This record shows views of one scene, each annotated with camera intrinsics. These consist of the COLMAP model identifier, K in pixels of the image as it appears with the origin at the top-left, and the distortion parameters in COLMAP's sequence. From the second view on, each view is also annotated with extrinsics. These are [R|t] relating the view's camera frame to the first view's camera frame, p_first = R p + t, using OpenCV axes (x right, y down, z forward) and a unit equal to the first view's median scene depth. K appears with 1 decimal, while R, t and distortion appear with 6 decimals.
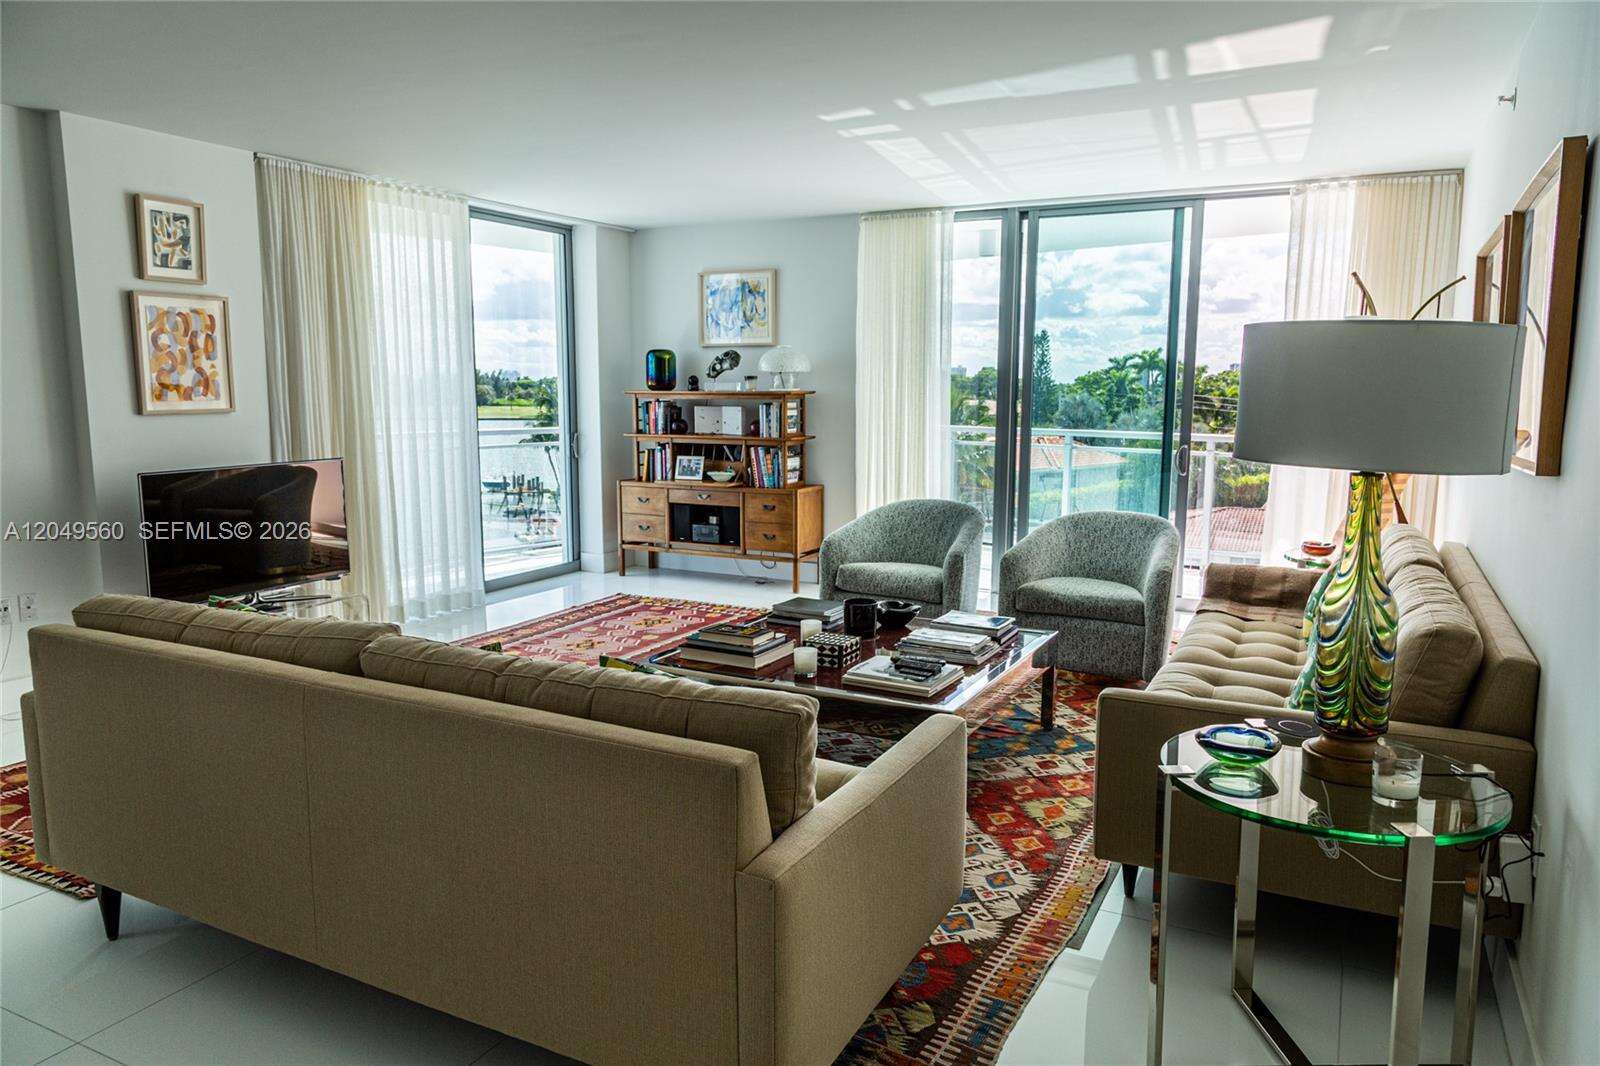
lens RADIAL K [[1071.8, 0, 800.0], [0, 1071.8, 533.0], [0, 0, 1]] dist [0.010636, 0.000202]
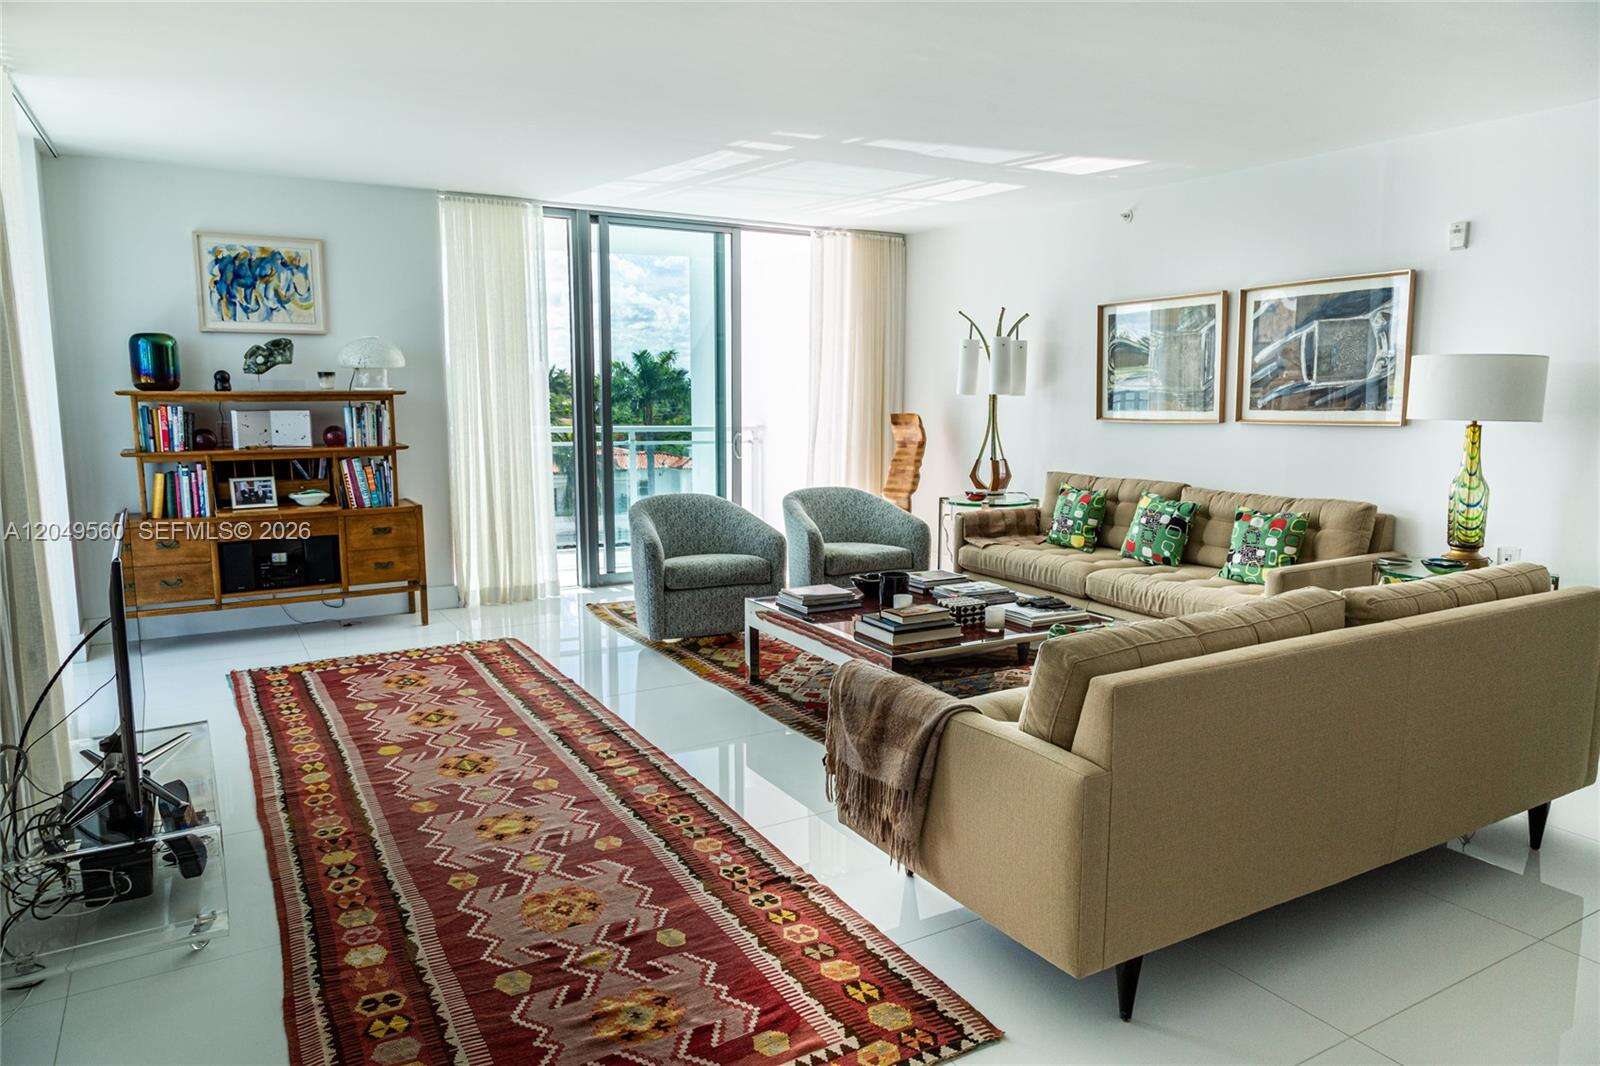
lens RADIAL K [[1071.8, 0, 800.0], [0, 1071.8, 533.0], [0, 0, 1]] dist [0.010636, 0.000202]
pose [[0.531195, -0.118654, 0.838900, -0.543744], [0.115293, 0.991058, 0.067171, -0.039283], [-0.839368, 0.061039, 0.540125, 0.269817]]
